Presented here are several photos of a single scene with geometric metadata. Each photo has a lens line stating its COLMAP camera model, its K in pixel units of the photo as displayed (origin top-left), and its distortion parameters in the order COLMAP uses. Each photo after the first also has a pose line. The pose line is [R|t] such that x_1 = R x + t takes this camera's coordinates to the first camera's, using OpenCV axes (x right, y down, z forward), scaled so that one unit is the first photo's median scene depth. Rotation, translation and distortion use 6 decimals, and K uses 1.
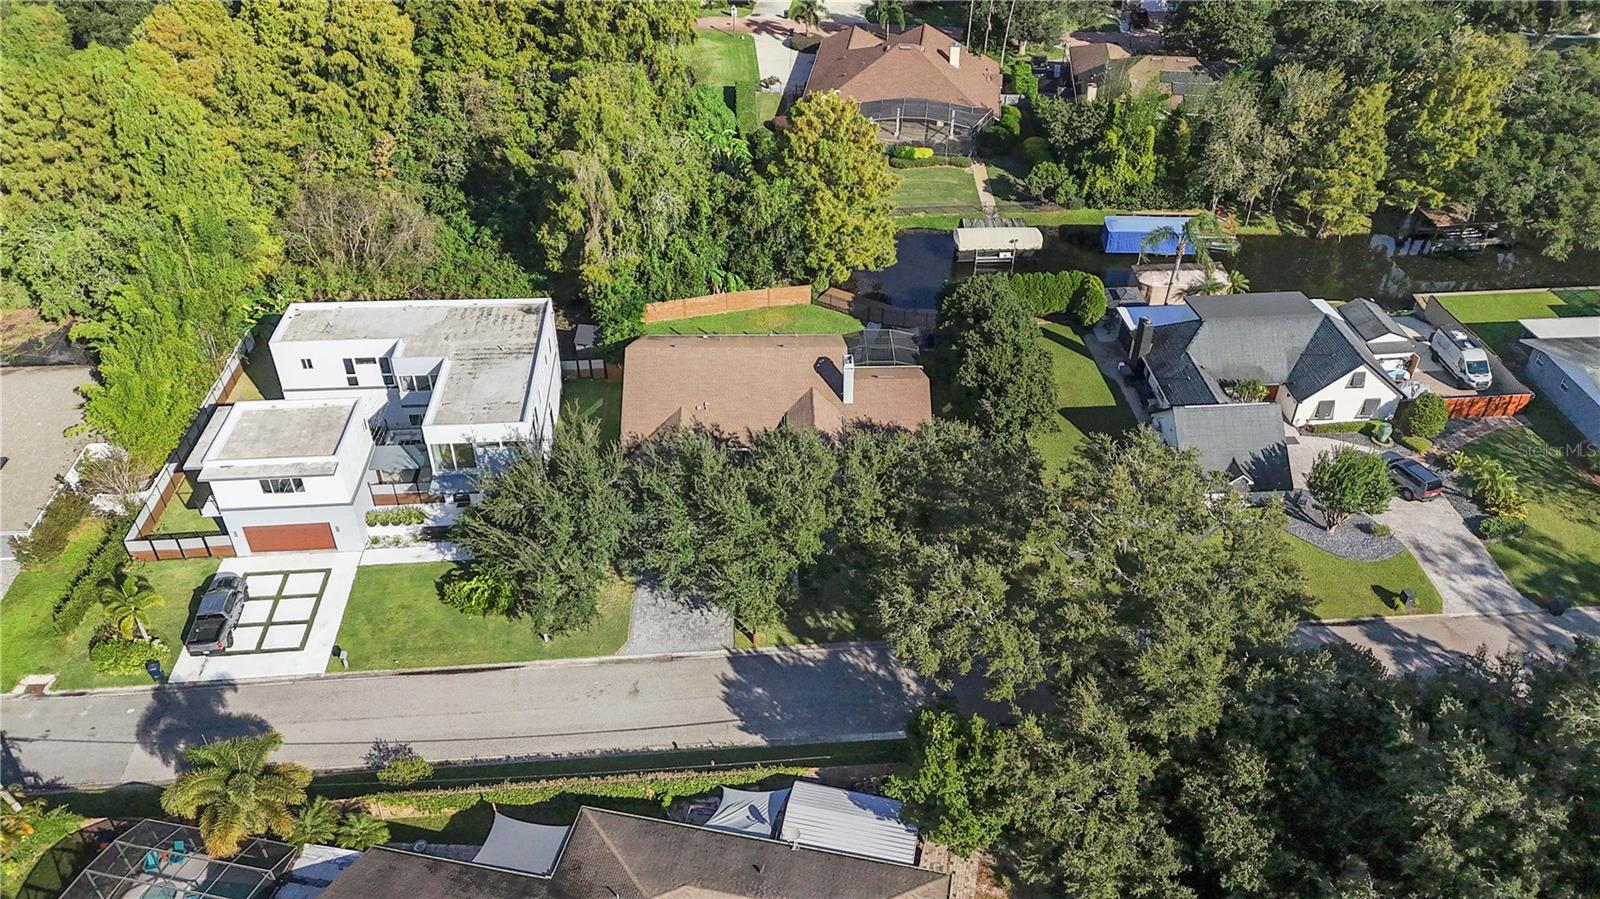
lens RADIAL K [[1173.1, 0, 800.0], [0, 1173.1, 449.5], [0, 0, 1]] dist [0.060974, -0.055620]
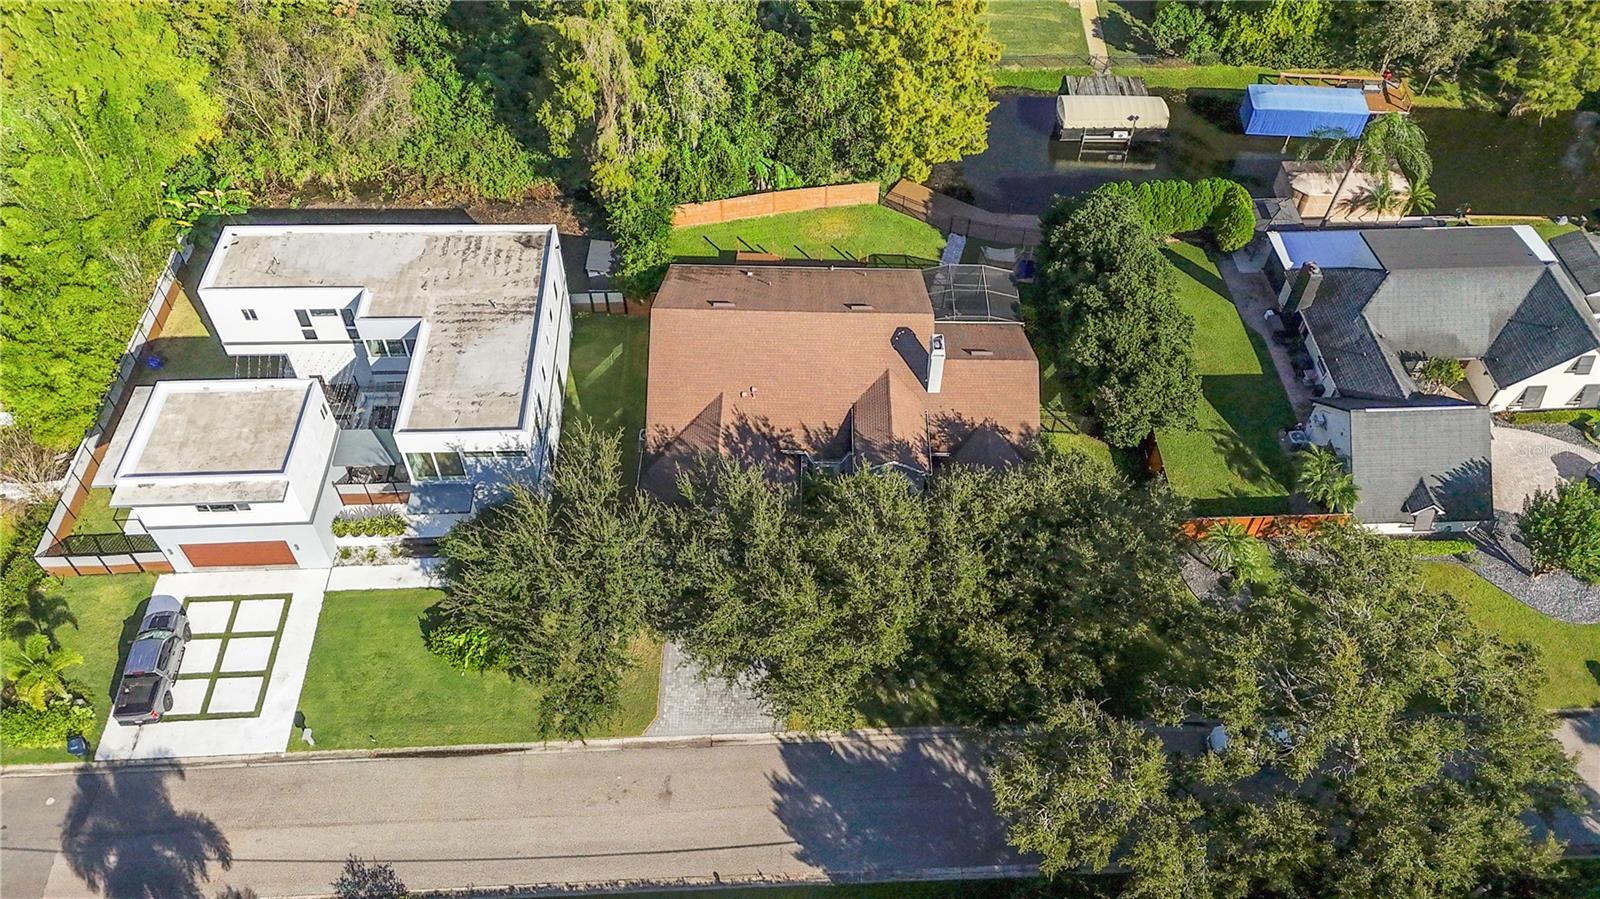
lens RADIAL K [[1173.1, 0, 800.0], [0, 1173.1, 449.5], [0, 0, 1]] dist [0.060974, -0.055620]
pose [[0.999546, 0.027842, -0.011556, -0.035313], [-0.024631, 0.975332, 0.219364, -0.158024], [0.017378, -0.218980, 0.975575, 0.202218]]
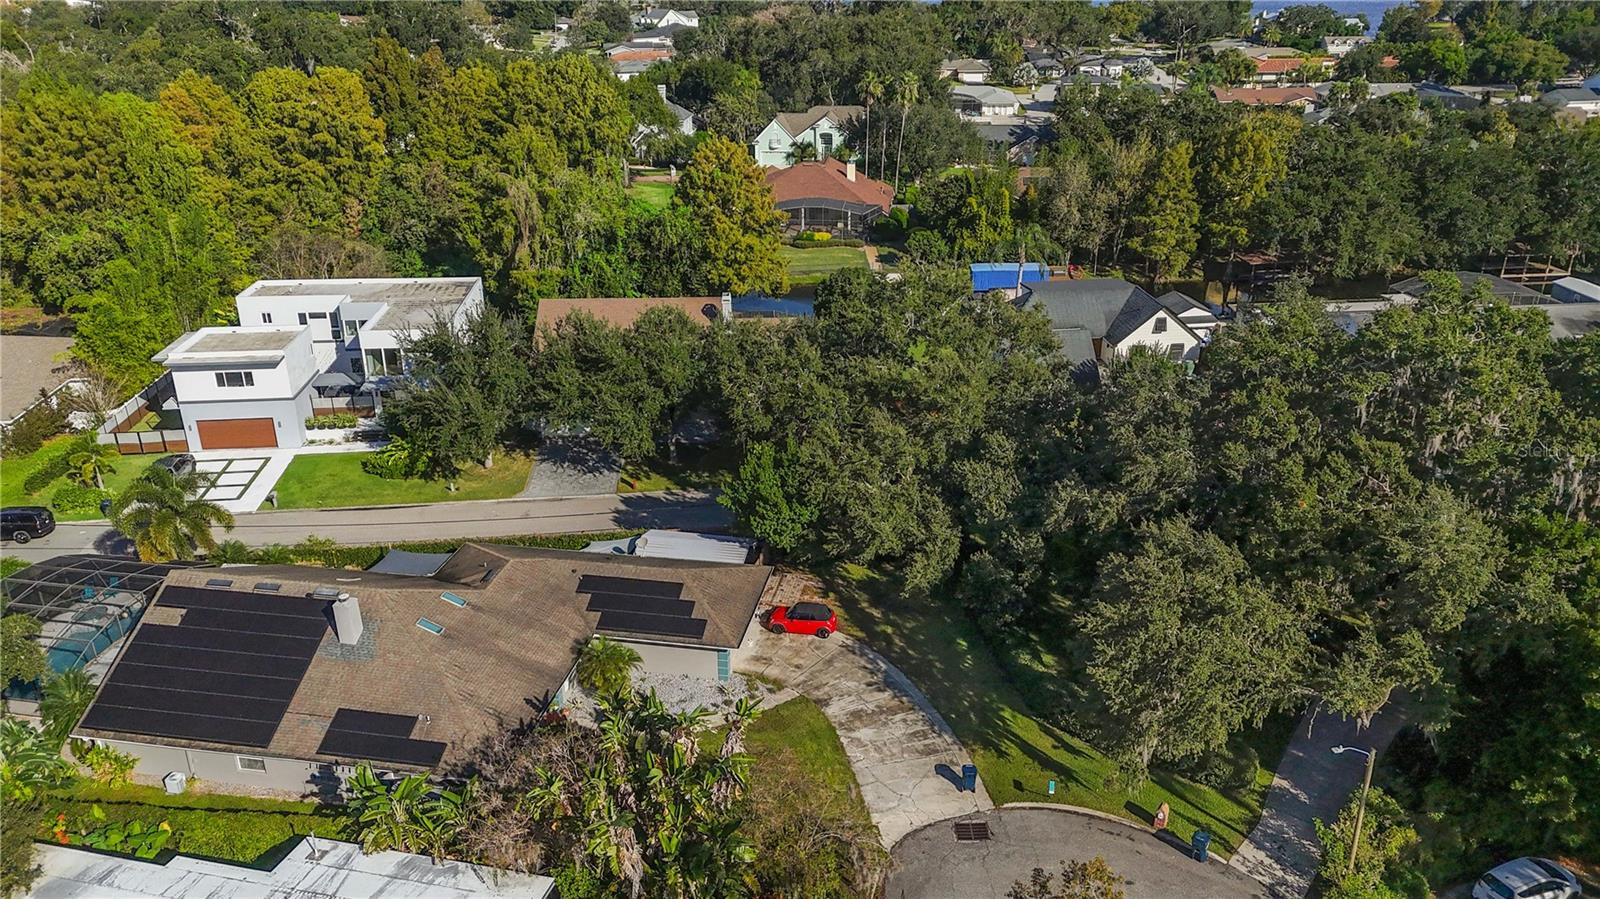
lens RADIAL K [[1173.1, 0, 800.0], [0, 1173.1, 449.5], [0, 0, 1]] dist [0.060974, -0.055620]
pose [[0.999746, -0.016317, 0.015536, 0.086362], [0.019599, 0.969943, -0.242540, 0.330452], [-0.011111, 0.242783, 0.970017, -0.107299]]
